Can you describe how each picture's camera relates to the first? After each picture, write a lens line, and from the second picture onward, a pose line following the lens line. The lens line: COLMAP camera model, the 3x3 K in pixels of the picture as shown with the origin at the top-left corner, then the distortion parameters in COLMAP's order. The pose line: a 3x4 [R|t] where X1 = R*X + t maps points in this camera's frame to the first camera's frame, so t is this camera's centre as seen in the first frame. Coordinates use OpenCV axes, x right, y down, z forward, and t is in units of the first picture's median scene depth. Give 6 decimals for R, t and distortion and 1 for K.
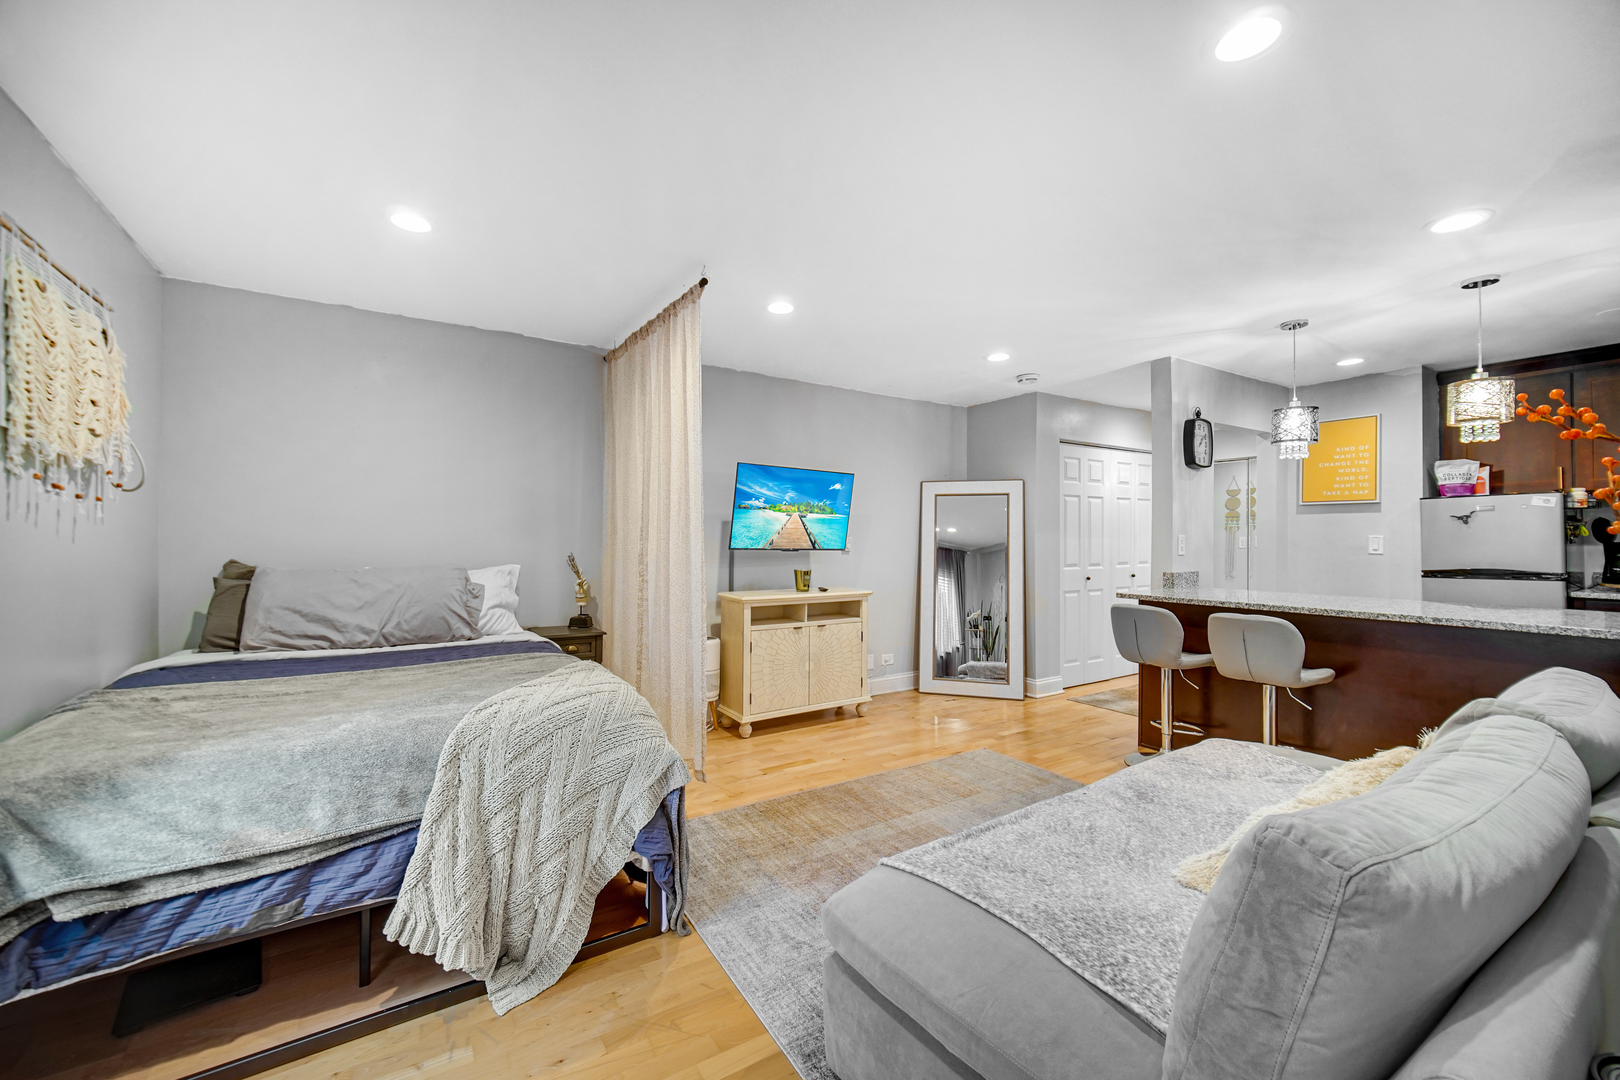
lens RADIAL K [[662.1, 0, 802.3], [0, 662.1, 539.4], [0, 0, 1]] dist [-0.000025, -0.000658]
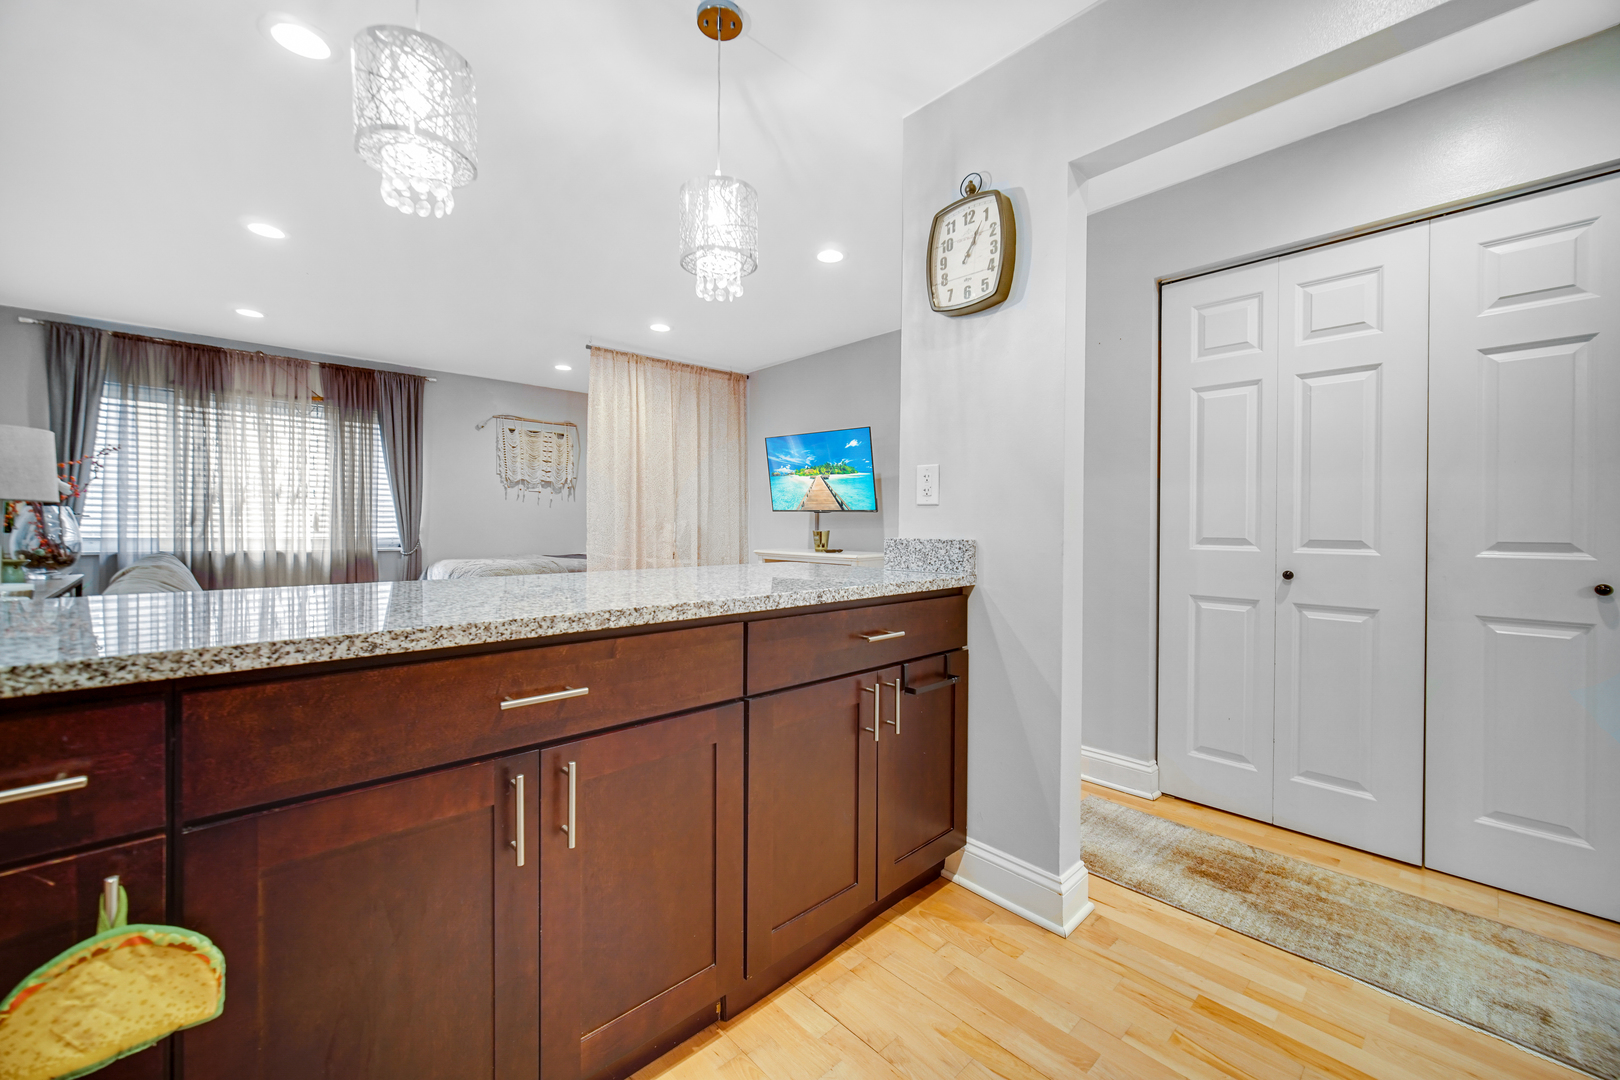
lens RADIAL K [[662.1, 0, 804.8], [0, 662.1, 522.5], [0, 0, 1]] dist [-0.000025, -0.000658]
pose [[0.138264, -0.003307, -0.990390, 0.968650], [-0.000886, 0.999994, -0.003463, 0.035569], [0.990395, 0.001356, 0.138261, 0.807886]]
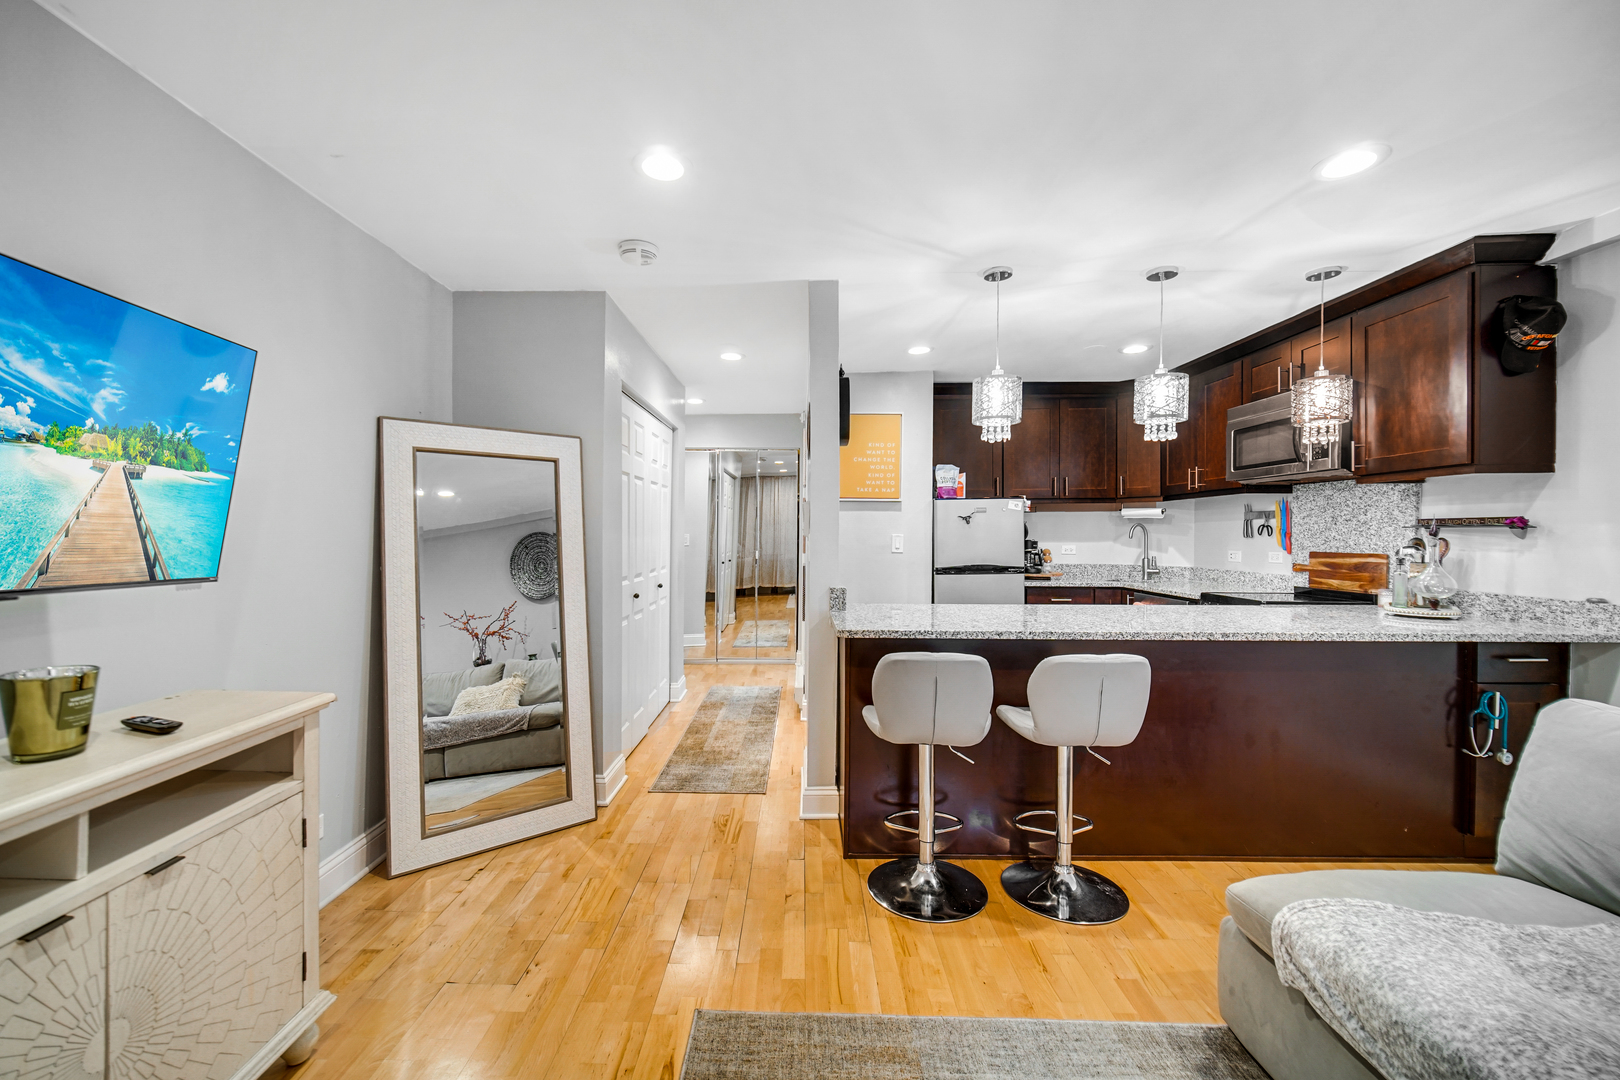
lens RADIAL K [[662.1, 0, 802.7], [0, 662.1, 542.7], [0, 0, 1]] dist [-0.000025, -0.000658]
pose [[0.575487, -0.011197, 0.817734, -0.040368], [-0.005774, 0.999826, 0.017754, -0.010984], [-0.817791, -0.014938, 0.575322, 0.607939]]
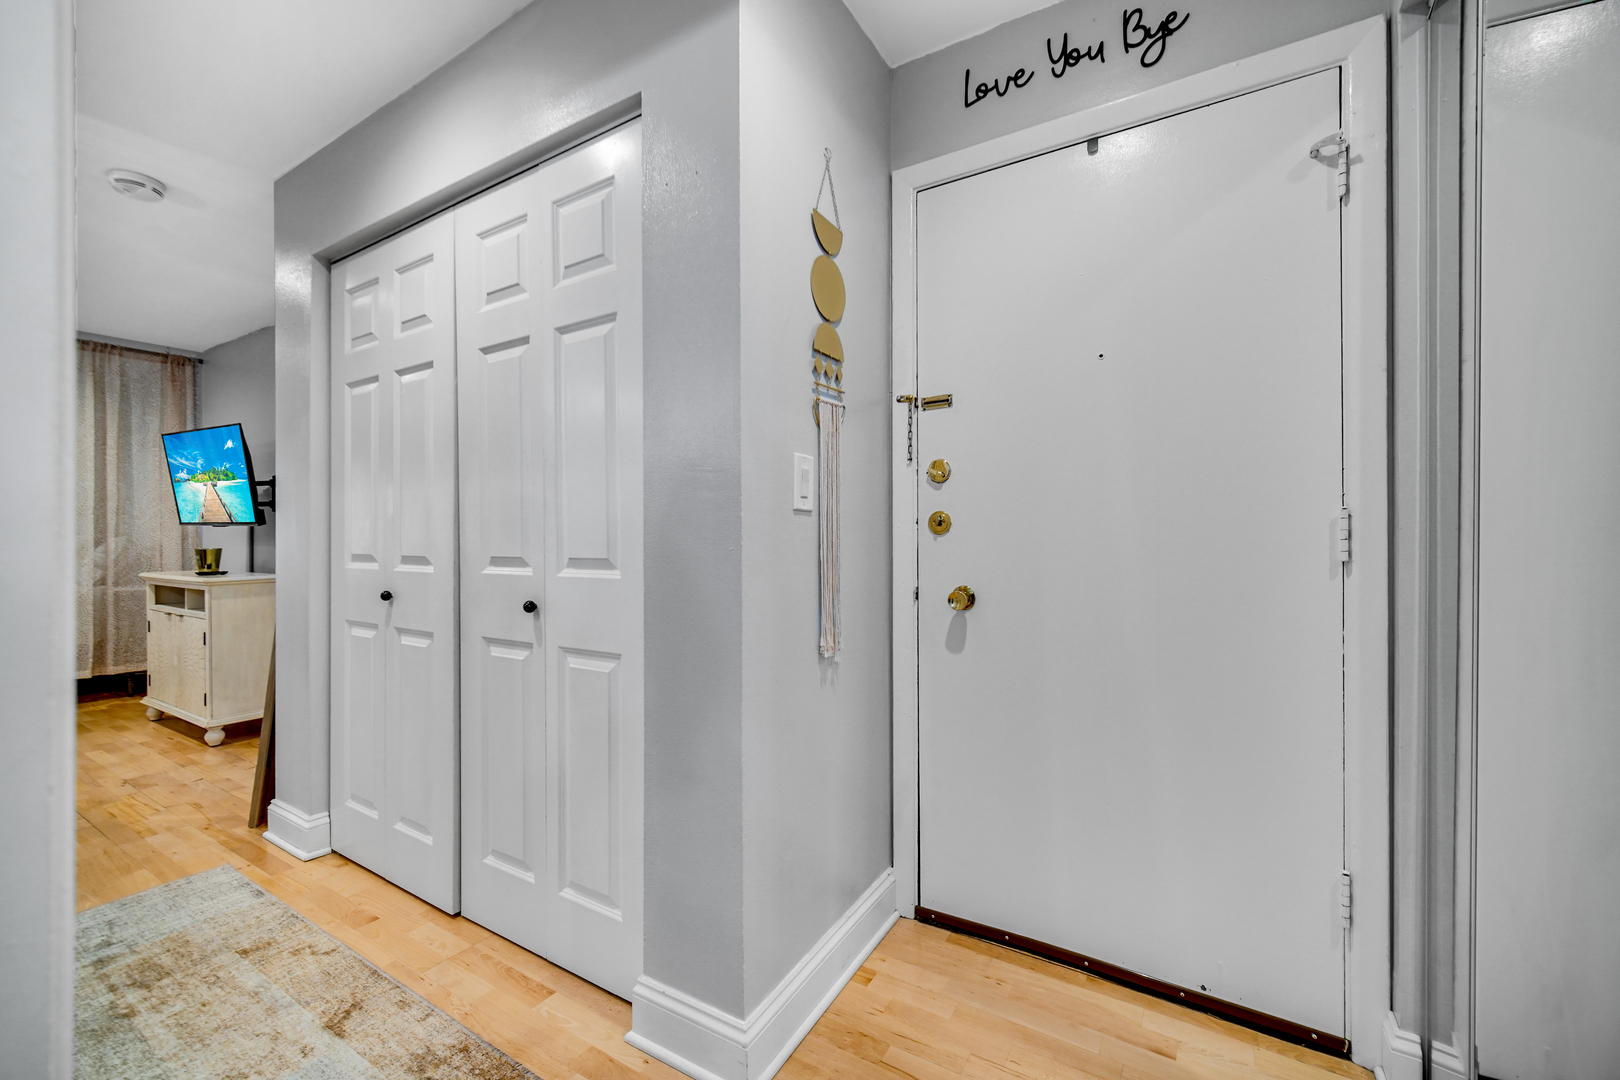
lens RADIAL K [[662.1, 0, 815.6], [0, 662.1, 542.2], [0, 0, 1]] dist [-0.000025, -0.000658]
pose [[0.417964, 0.001742, -0.908462, 1.046471], [0.004887, 0.999979, 0.004165, 0.036482], [0.908451, -0.006180, 0.417947, 1.302693]]
